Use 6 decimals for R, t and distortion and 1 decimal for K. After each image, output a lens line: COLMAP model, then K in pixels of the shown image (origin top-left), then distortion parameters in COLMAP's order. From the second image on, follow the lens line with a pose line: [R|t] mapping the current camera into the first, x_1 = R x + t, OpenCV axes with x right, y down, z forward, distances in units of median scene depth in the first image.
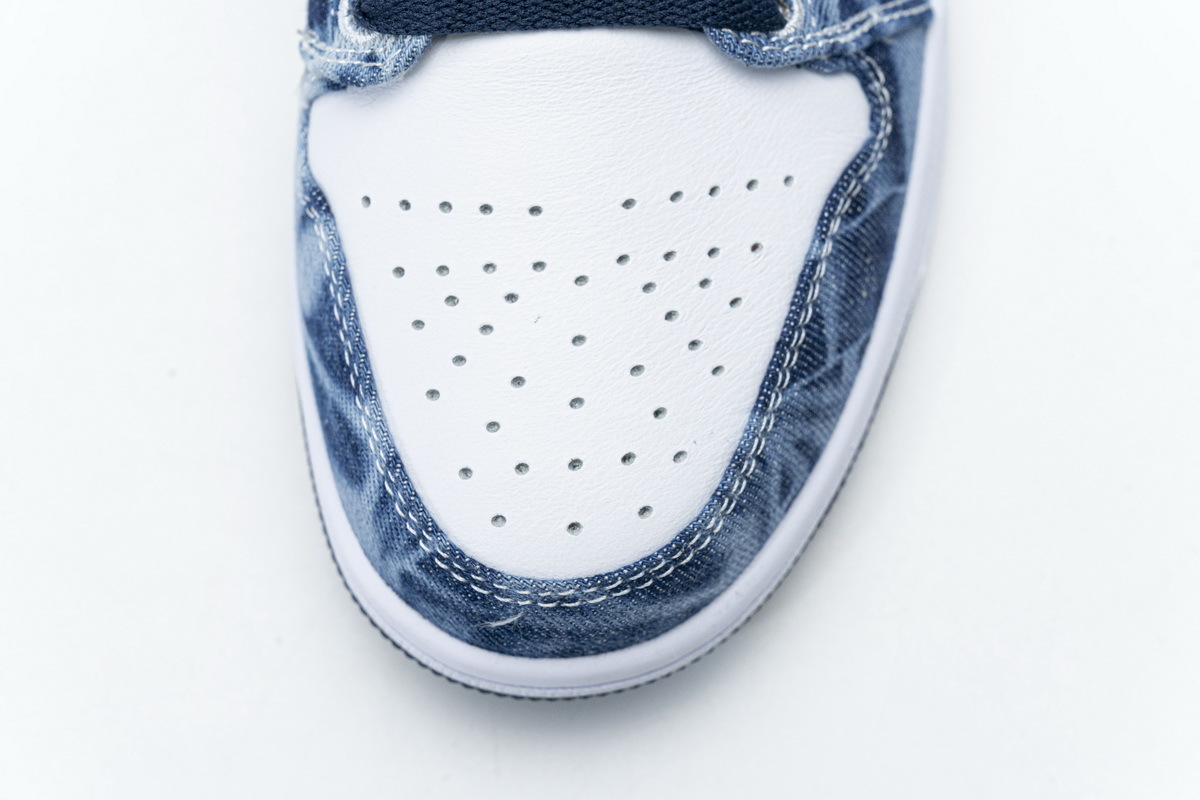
lens RADIAL K [[2321.0, 0, 601.1], [0, 2321.0, 386.4], [0, 0, 1]] dist [0.015519, -0.114266]
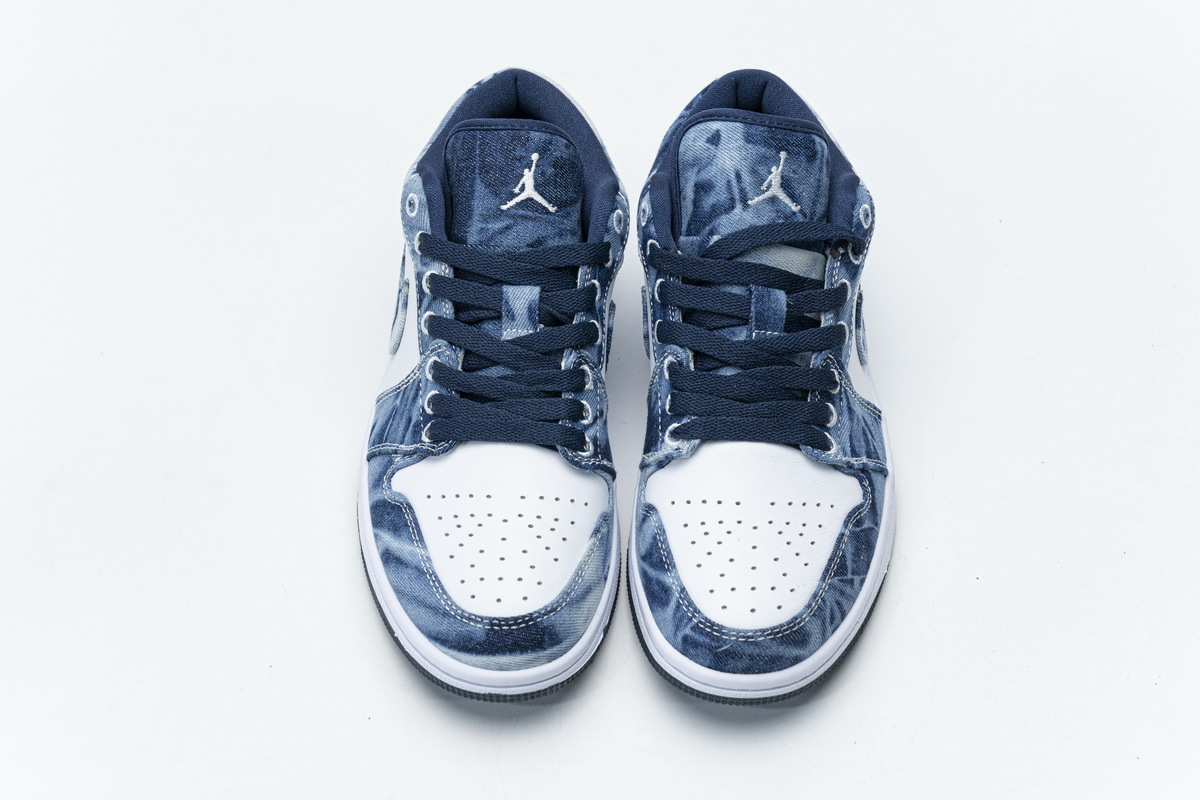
lens RADIAL K [[2326.4, 0, 600.0], [0, 2326.4, 400.0], [0, 0, 1]] dist [-0.243243, -0.095710]
pose [[0.999496, 0.030120, -0.010023, -0.160034], [-0.031434, 0.895064, -0.444828, 0.986926], [-0.004427, 0.444918, 0.895560, -1.407053]]
